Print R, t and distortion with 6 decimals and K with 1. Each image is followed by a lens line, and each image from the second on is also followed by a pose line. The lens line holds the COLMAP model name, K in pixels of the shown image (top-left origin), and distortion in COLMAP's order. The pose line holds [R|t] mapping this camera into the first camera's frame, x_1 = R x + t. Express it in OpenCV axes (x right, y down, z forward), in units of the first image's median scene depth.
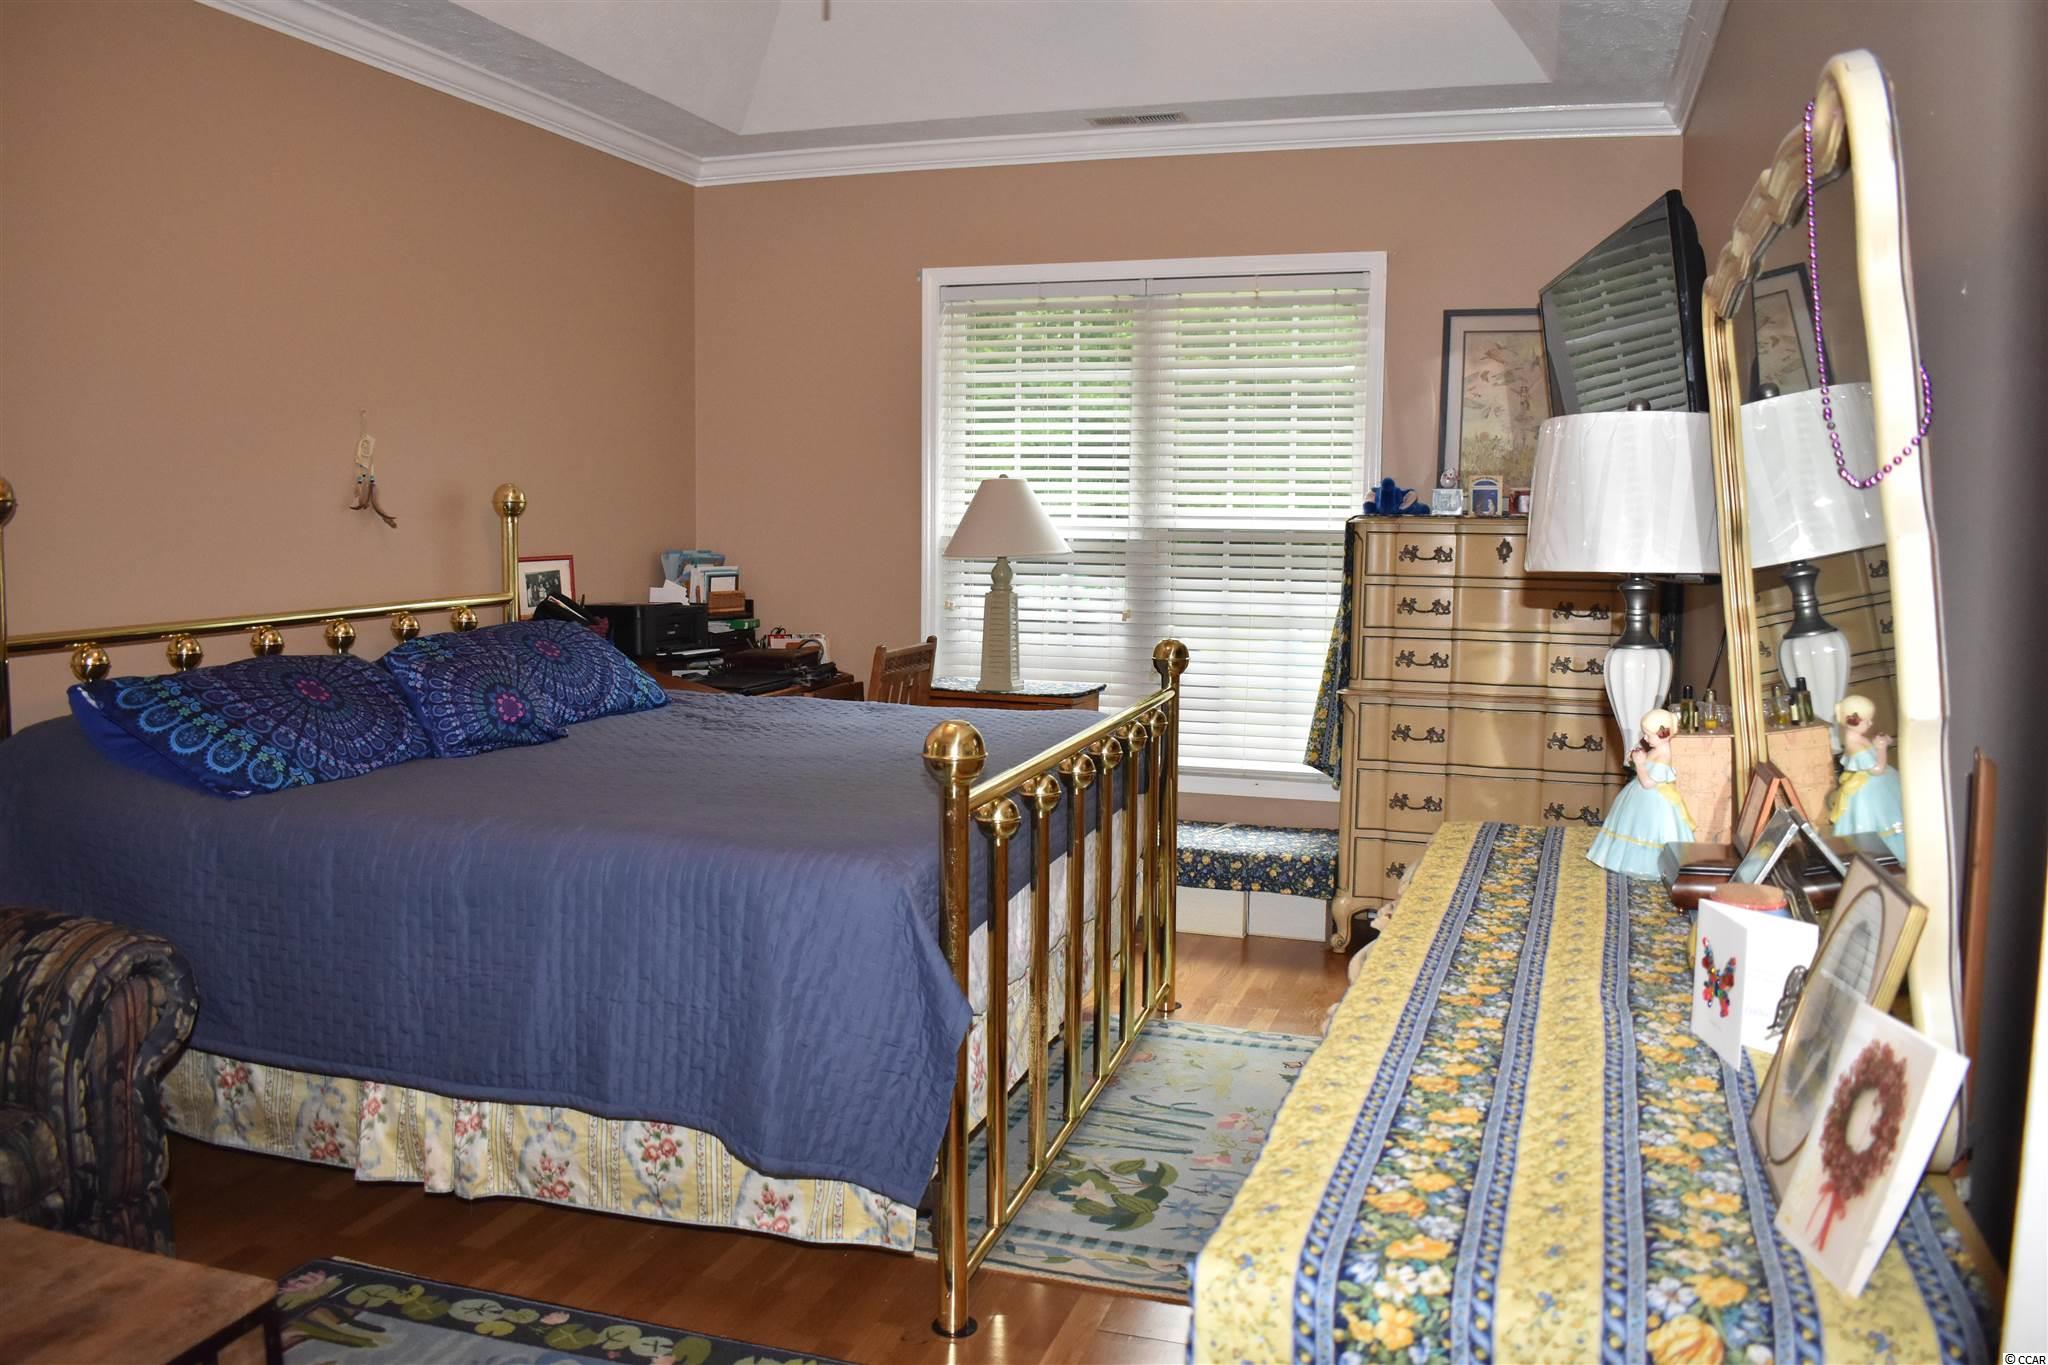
lens RADIAL K [[1607.7, 0, 1038.9], [0, 1607.7, 686.4], [0, 0, 1]] dist [-0.097273, 0.022739]
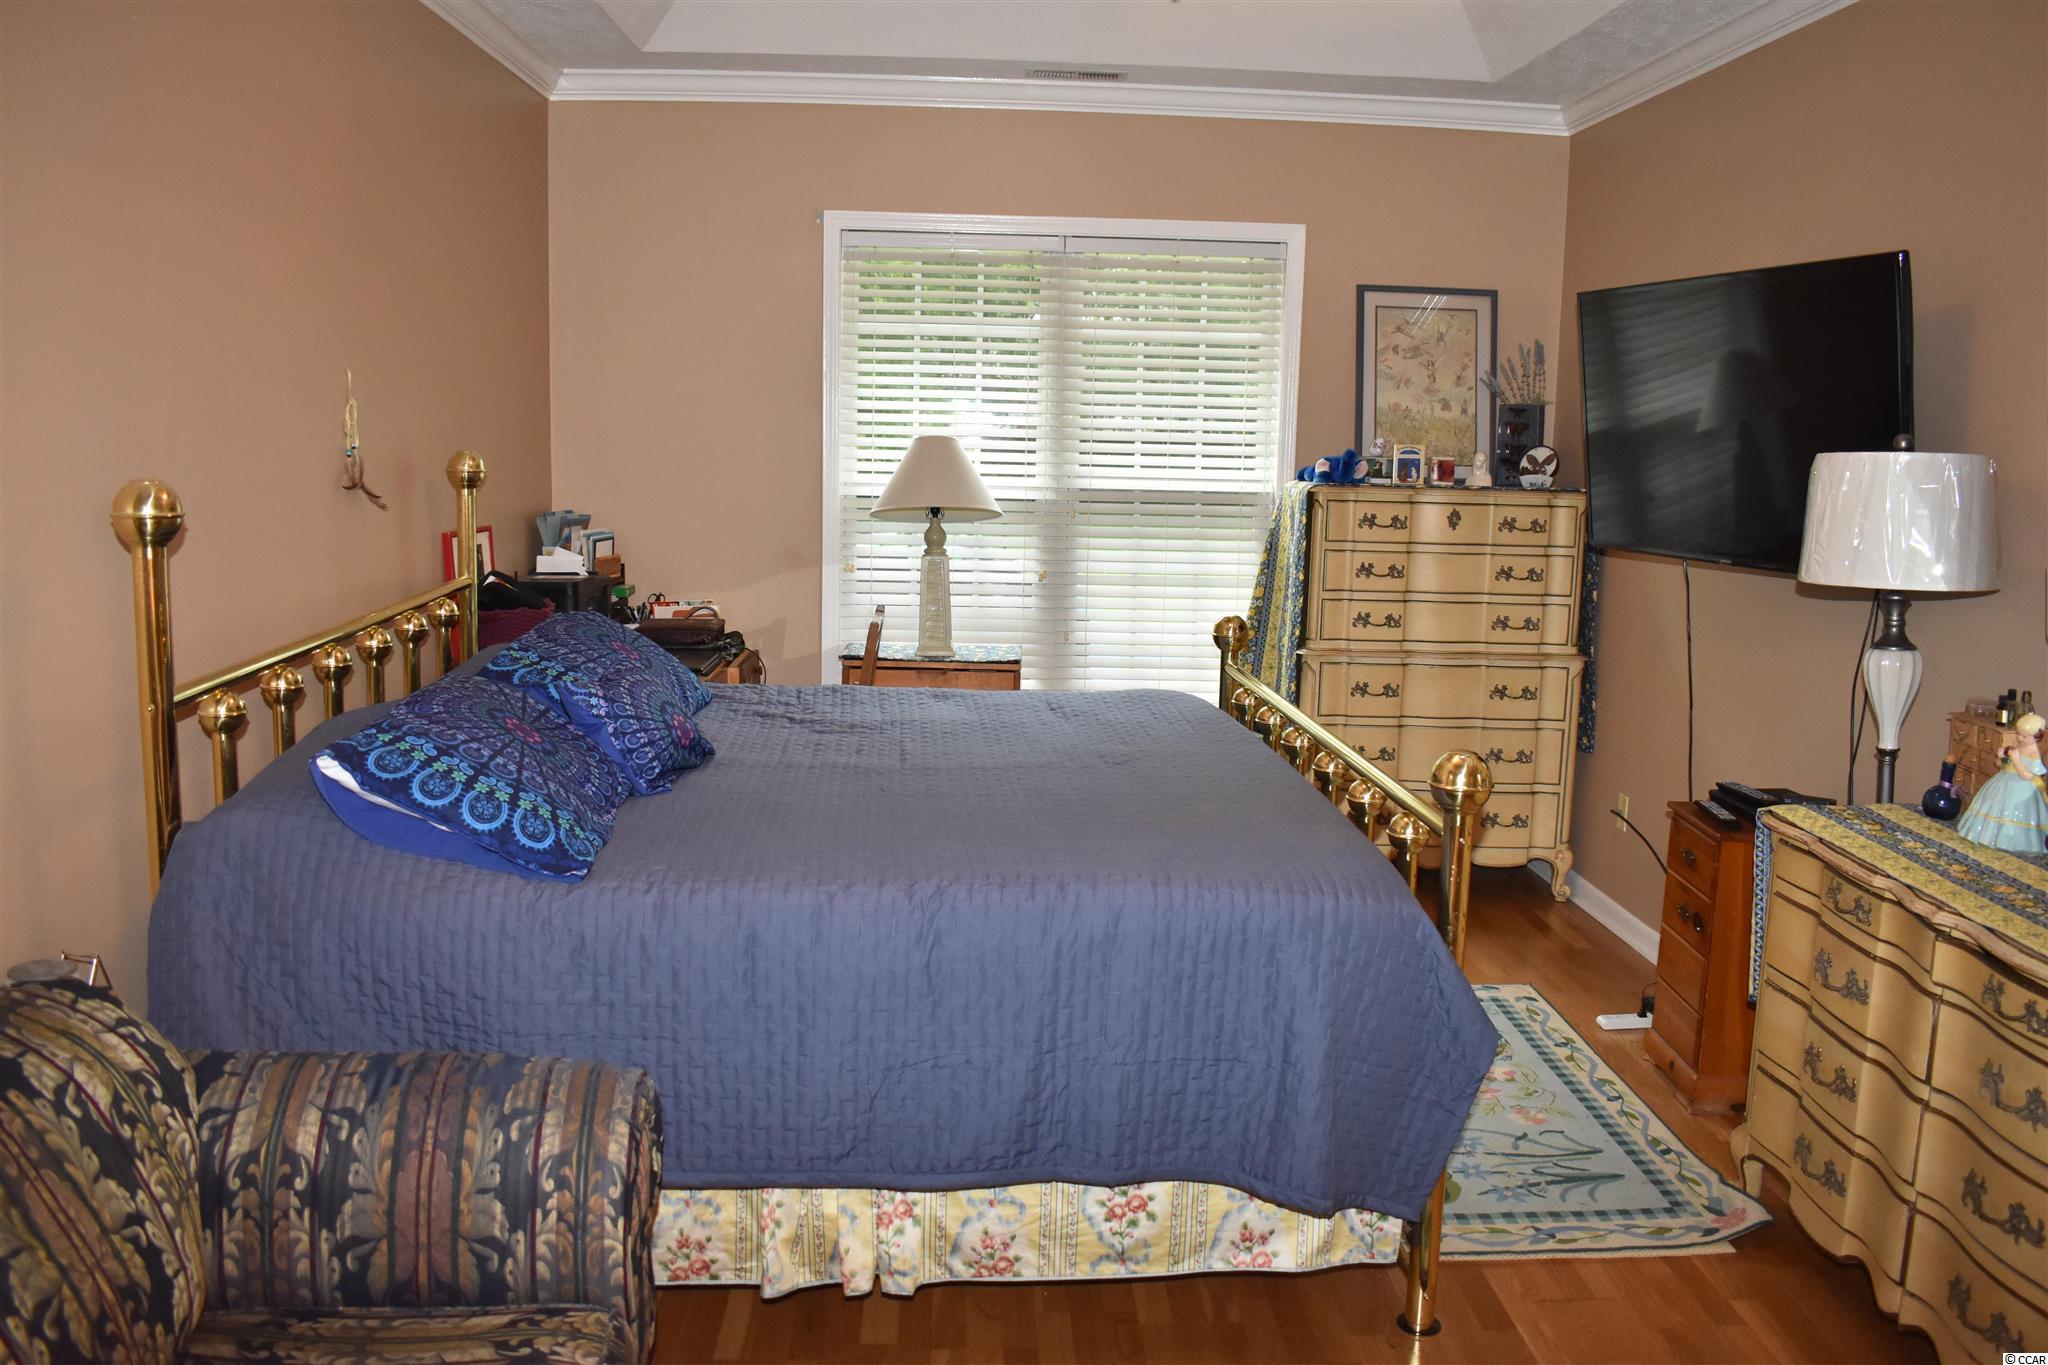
lens RADIAL K [[1607.7, 0, 1030.3], [0, 1607.7, 679.2], [0, 0, 1]] dist [-0.097273, 0.022739]
pose [[0.935125, -0.044756, 0.351479, -0.573794], [0.023891, 0.997697, 0.063481, -0.082127], [-0.353511, -0.050966, 0.934041, 0.129956]]
